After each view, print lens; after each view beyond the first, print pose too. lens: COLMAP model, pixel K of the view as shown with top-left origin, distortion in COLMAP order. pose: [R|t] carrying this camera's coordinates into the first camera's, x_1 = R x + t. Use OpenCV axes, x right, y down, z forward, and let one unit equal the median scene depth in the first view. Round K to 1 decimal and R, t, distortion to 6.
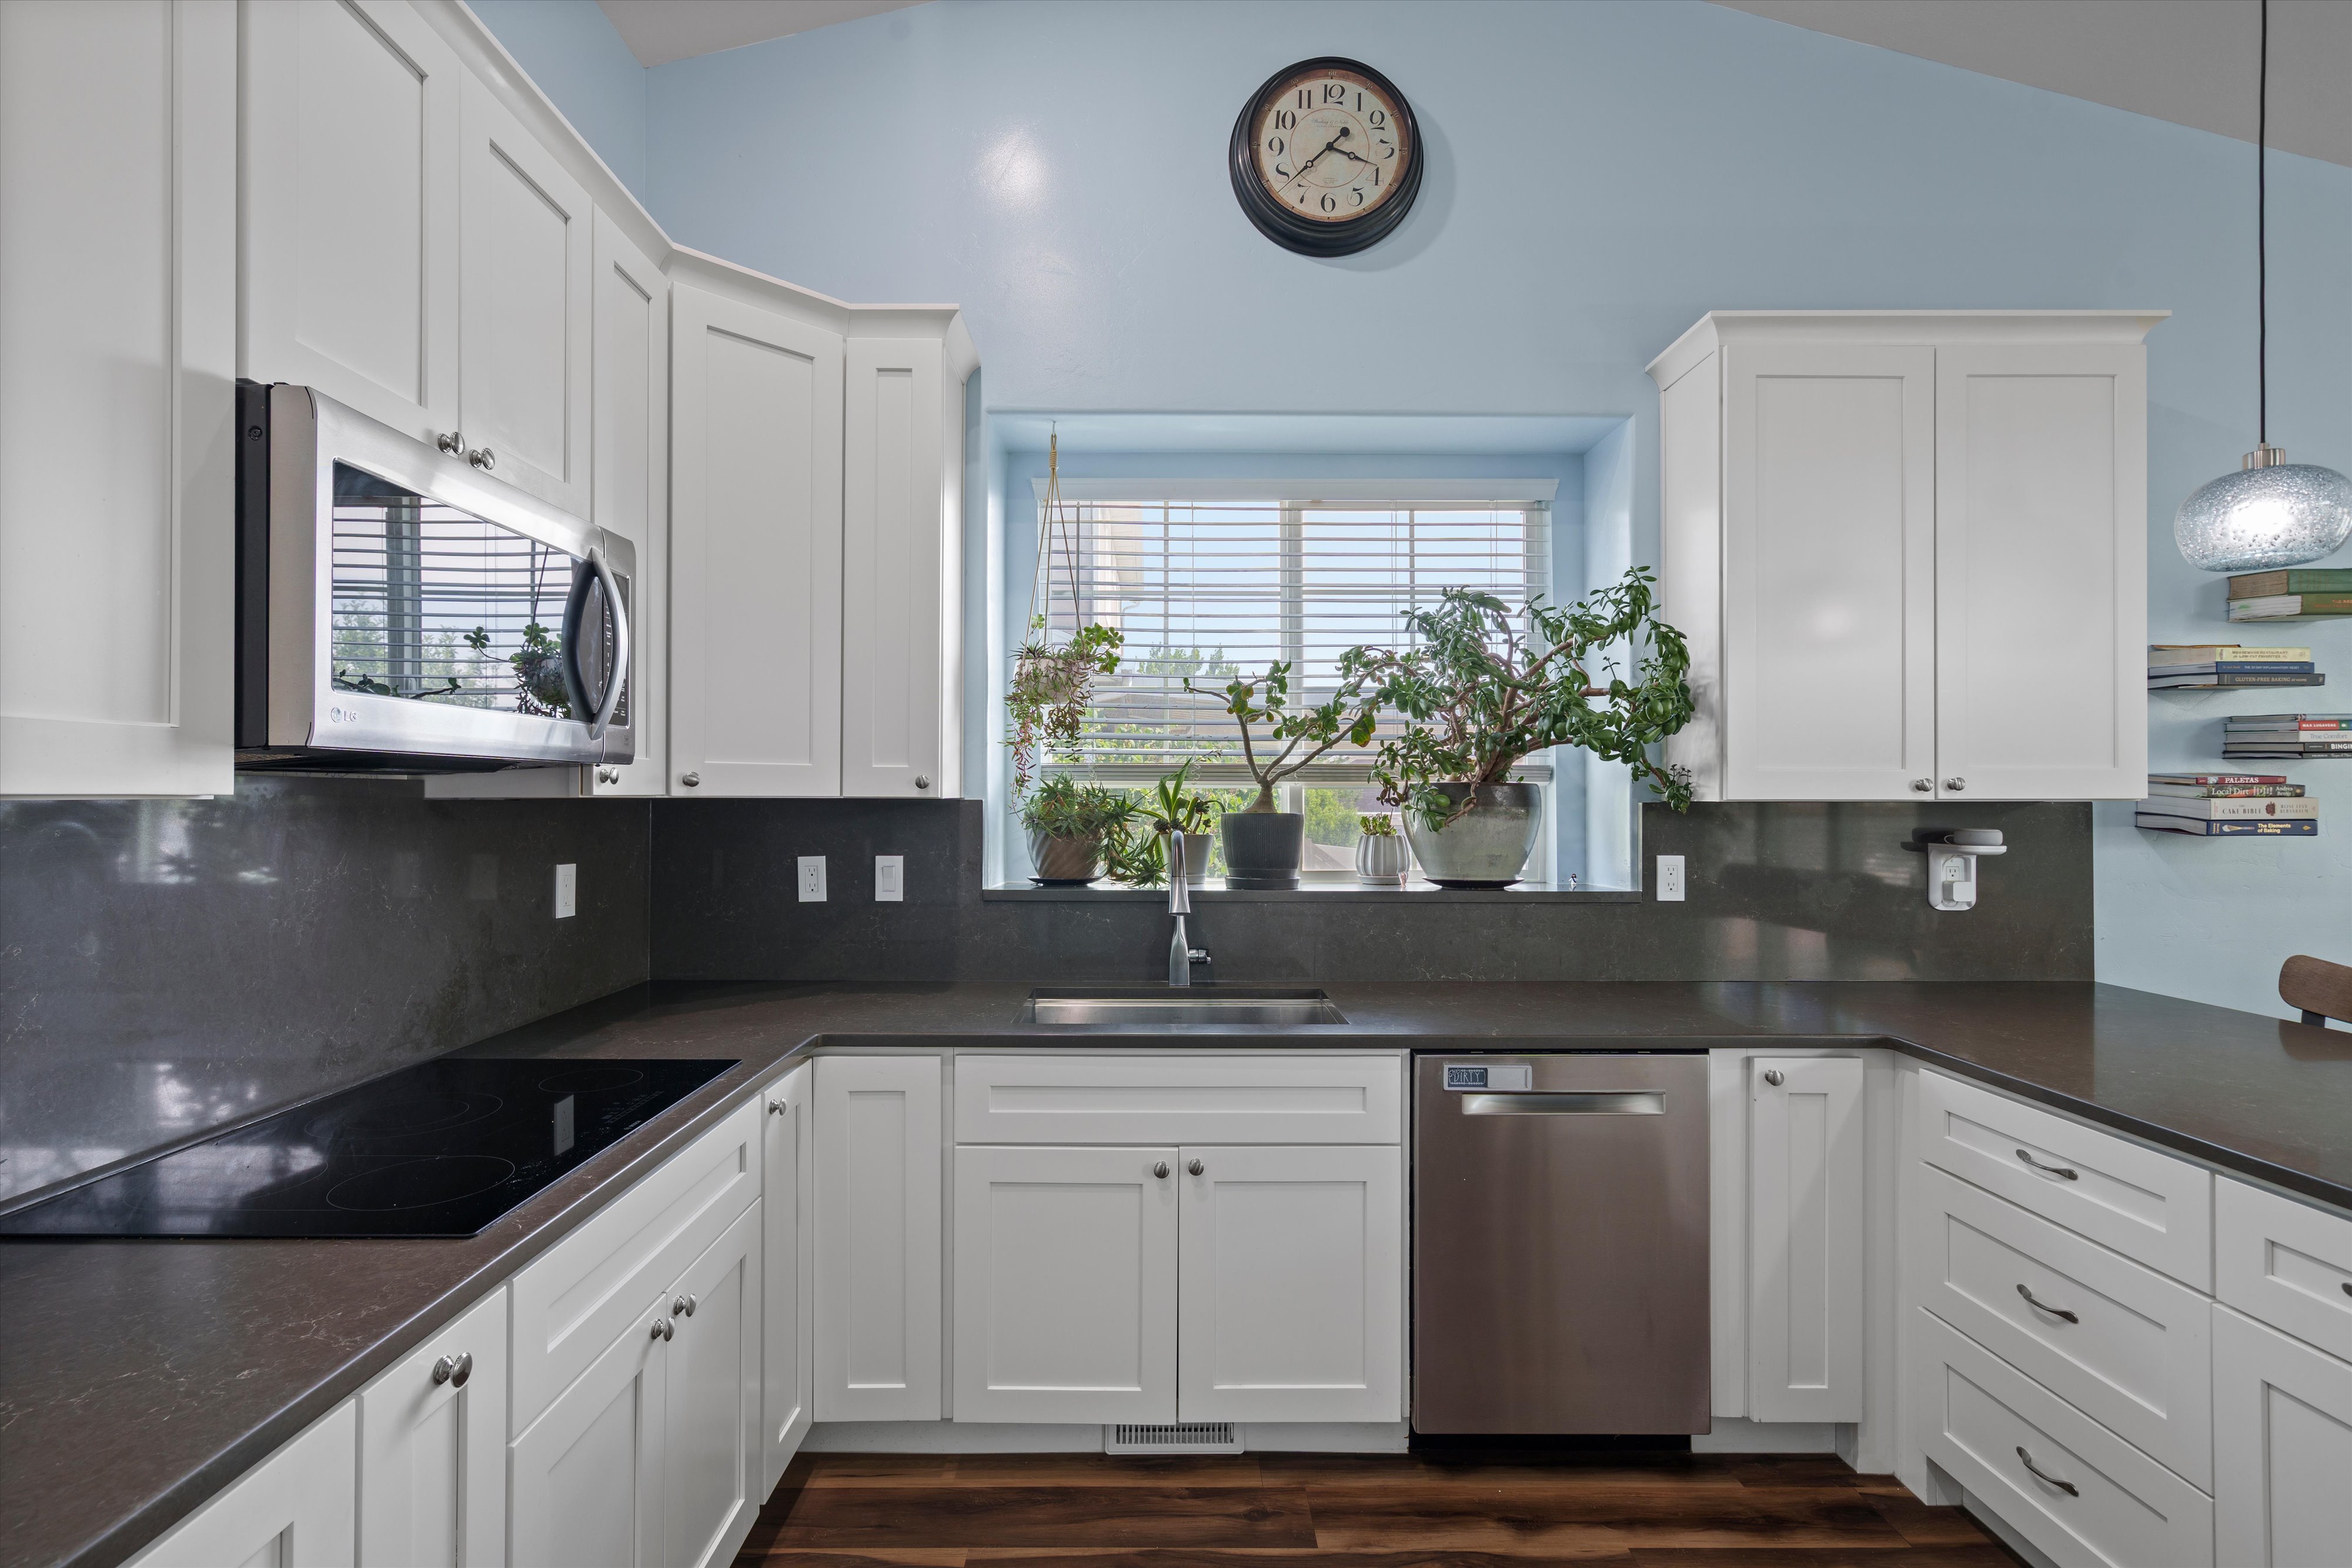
lens RADIAL K [[1116.3, 0, 1157.8], [0, 1116.3, 790.3], [0, 0, 1]] dist [-0.001469, 0.000582]
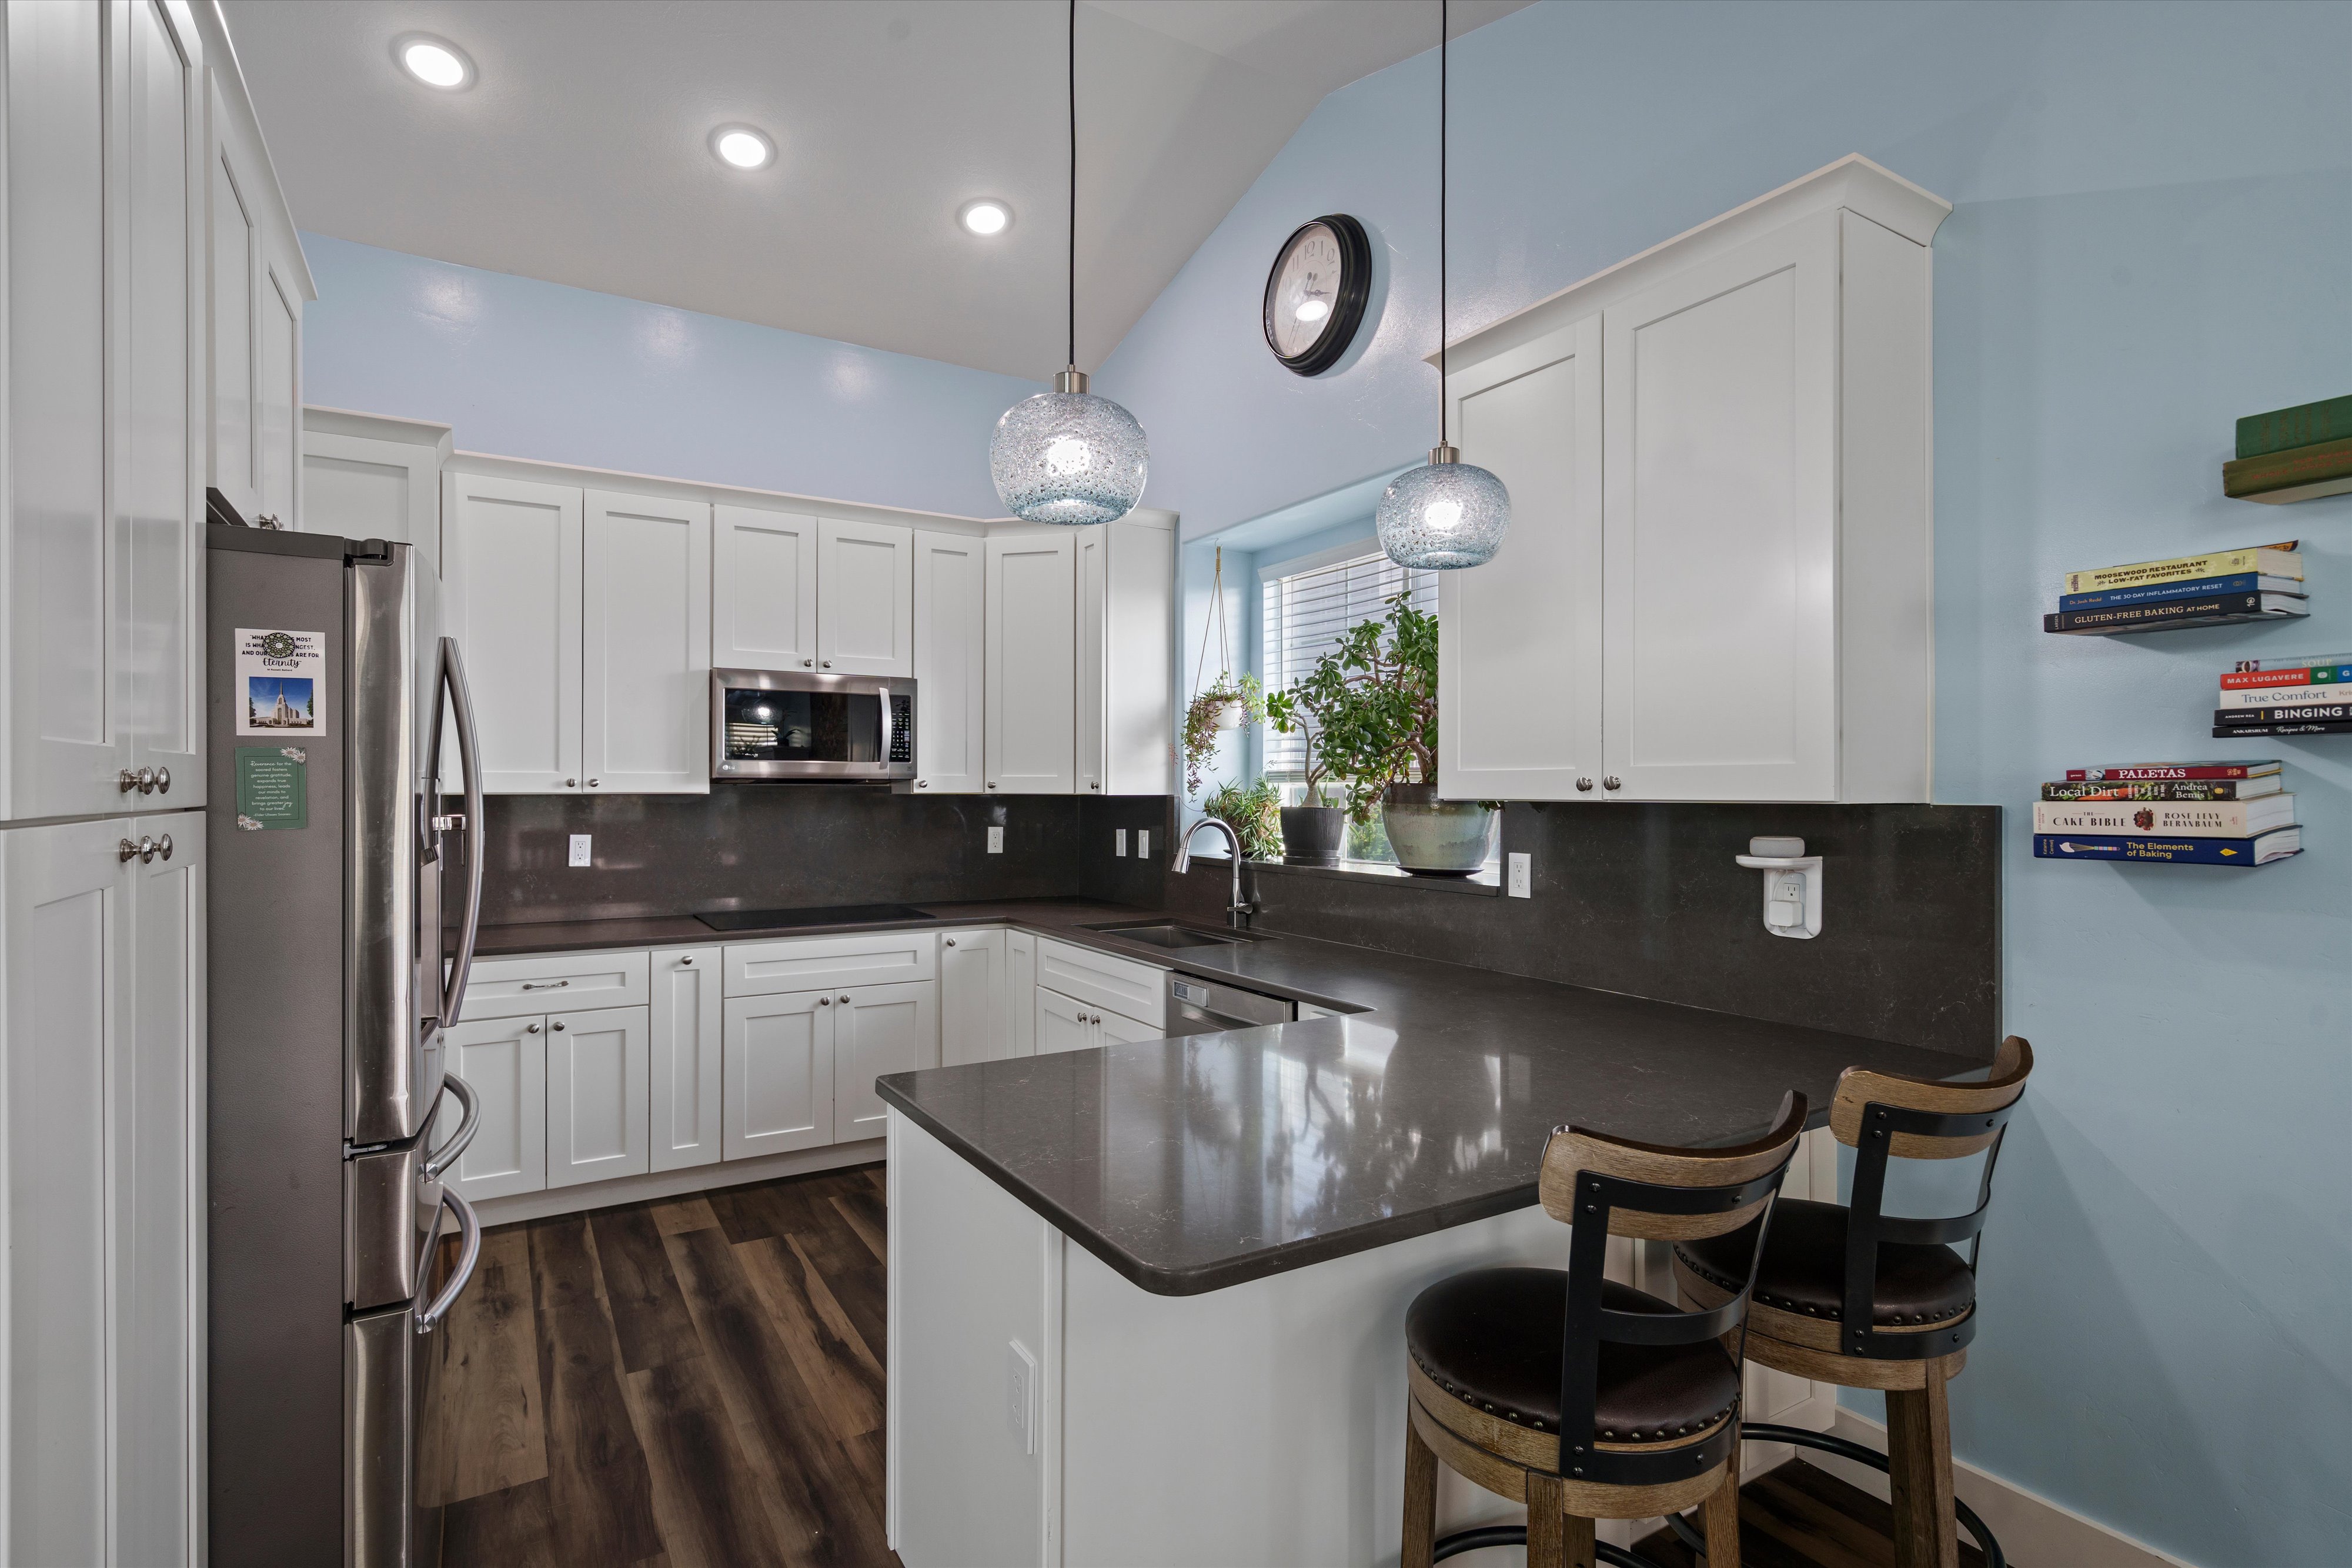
lens RADIAL K [[1116.3, 0, 1157.8], [0, 1116.3, 790.3], [0, 0, 1]] dist [-0.001469, 0.000582]
pose [[0.508058, 0.000220, -0.861323, 1.250876], [-0.000295, 1.000000, 0.000082, 0.000480], [0.861323, 0.000212, 0.508058, 0.209095]]
